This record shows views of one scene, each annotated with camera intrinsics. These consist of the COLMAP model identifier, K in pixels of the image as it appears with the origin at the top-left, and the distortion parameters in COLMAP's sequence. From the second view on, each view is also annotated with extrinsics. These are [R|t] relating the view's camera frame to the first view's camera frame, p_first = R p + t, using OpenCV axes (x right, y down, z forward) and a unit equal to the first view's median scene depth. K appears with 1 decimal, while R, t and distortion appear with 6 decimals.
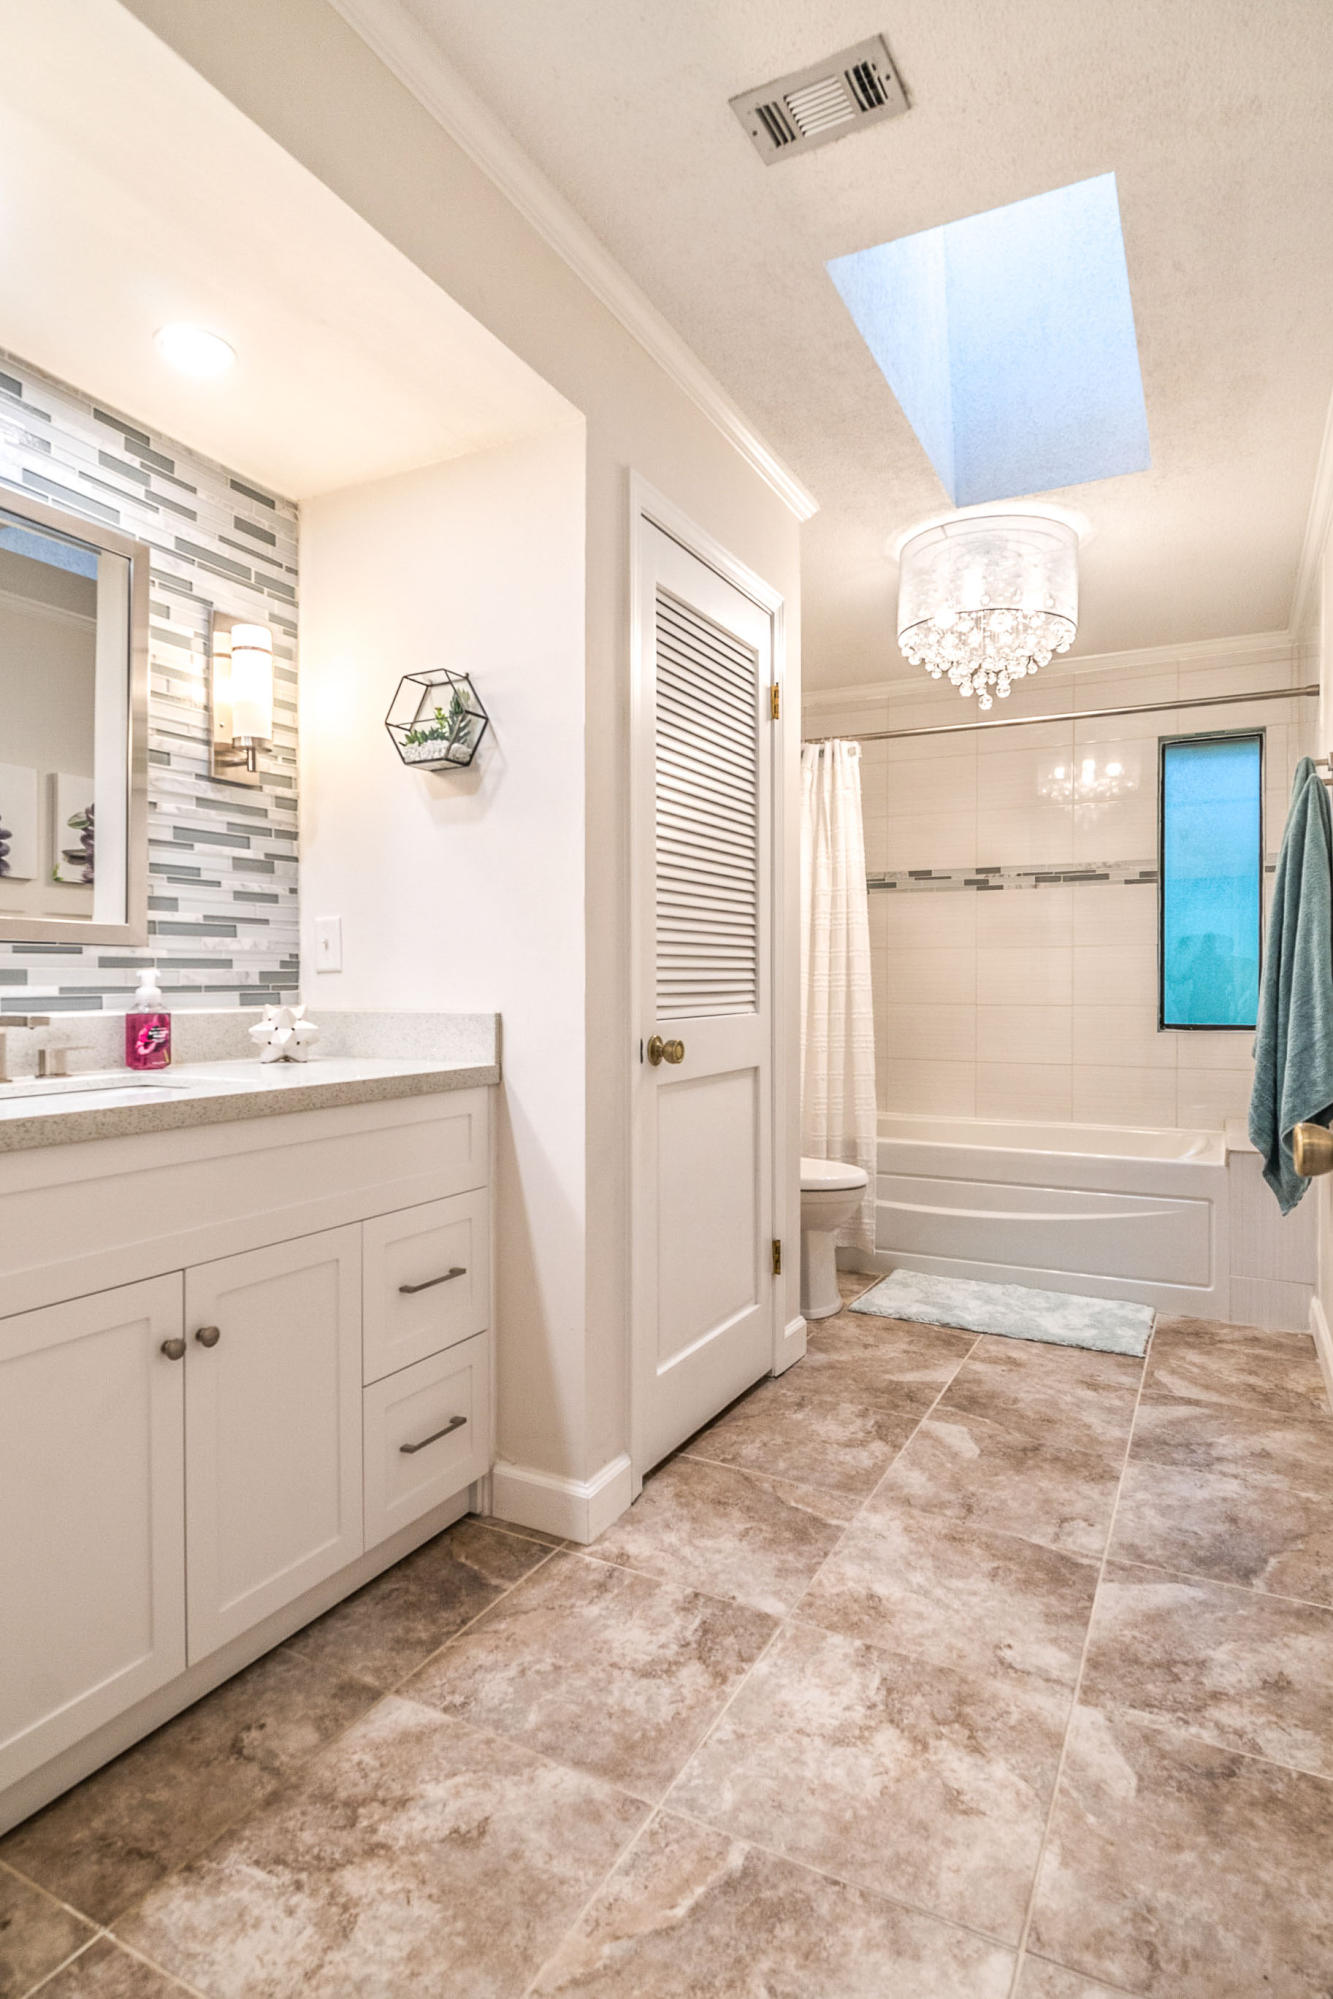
lens RADIAL K [[1040.0, 0, 686.0], [0, 1040.0, 1001.9], [0, 0, 1]] dist [-0.002651, -0.001969]
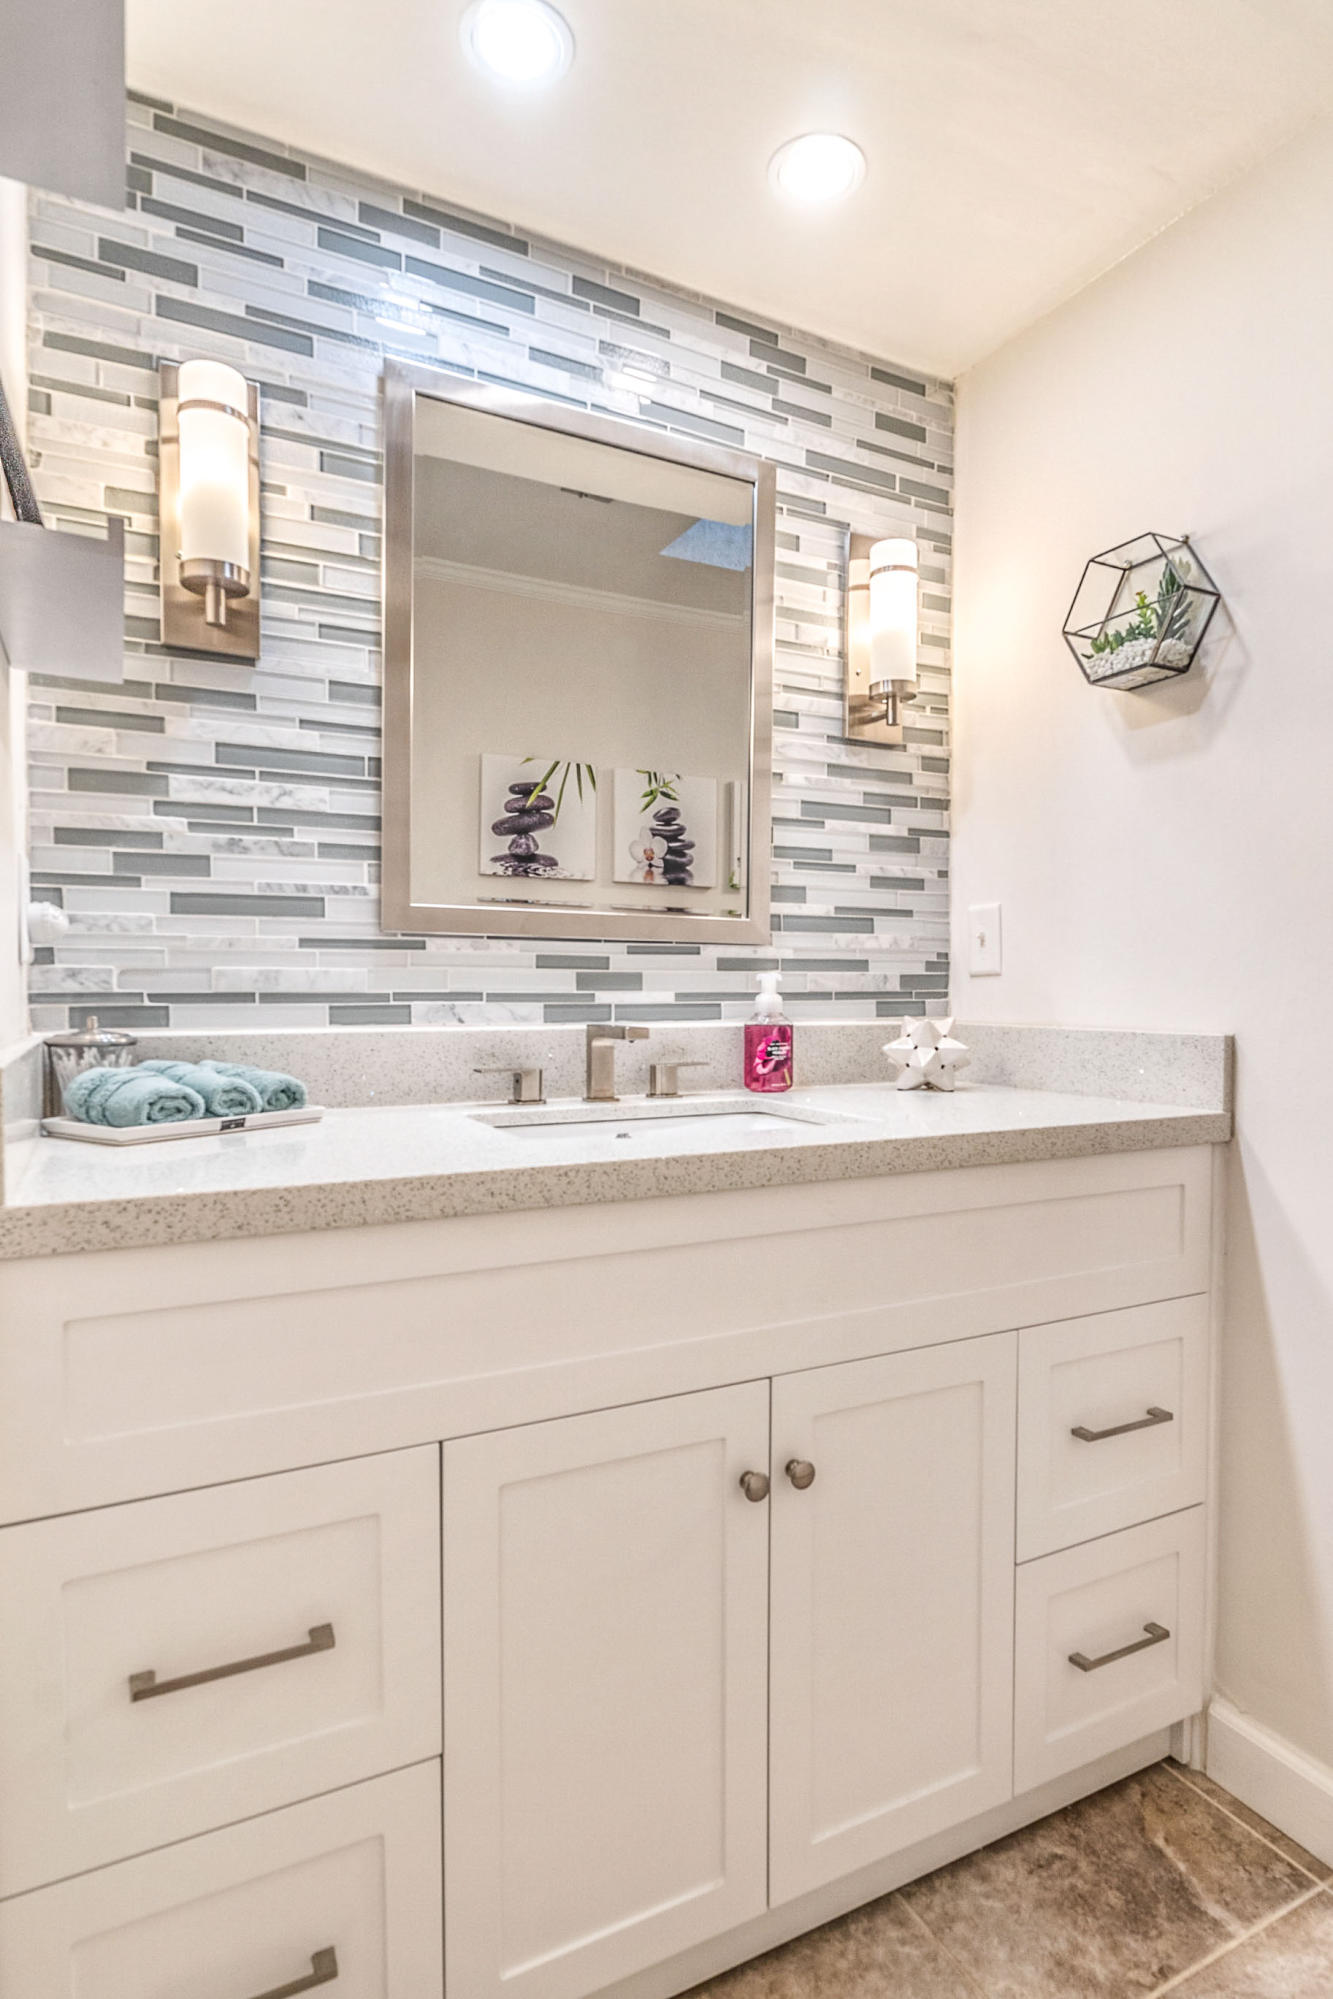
lens RADIAL K [[1040.0, 0, 686.0], [0, 1040.0, 1001.9], [0, 0, 1]] dist [-0.002651, -0.001969]
pose [[0.808141, 0.011311, -0.588880, -0.072745], [-0.014848, 0.999889, -0.001171, -0.005136], [0.588801, 0.009690, 0.808220, 0.264737]]
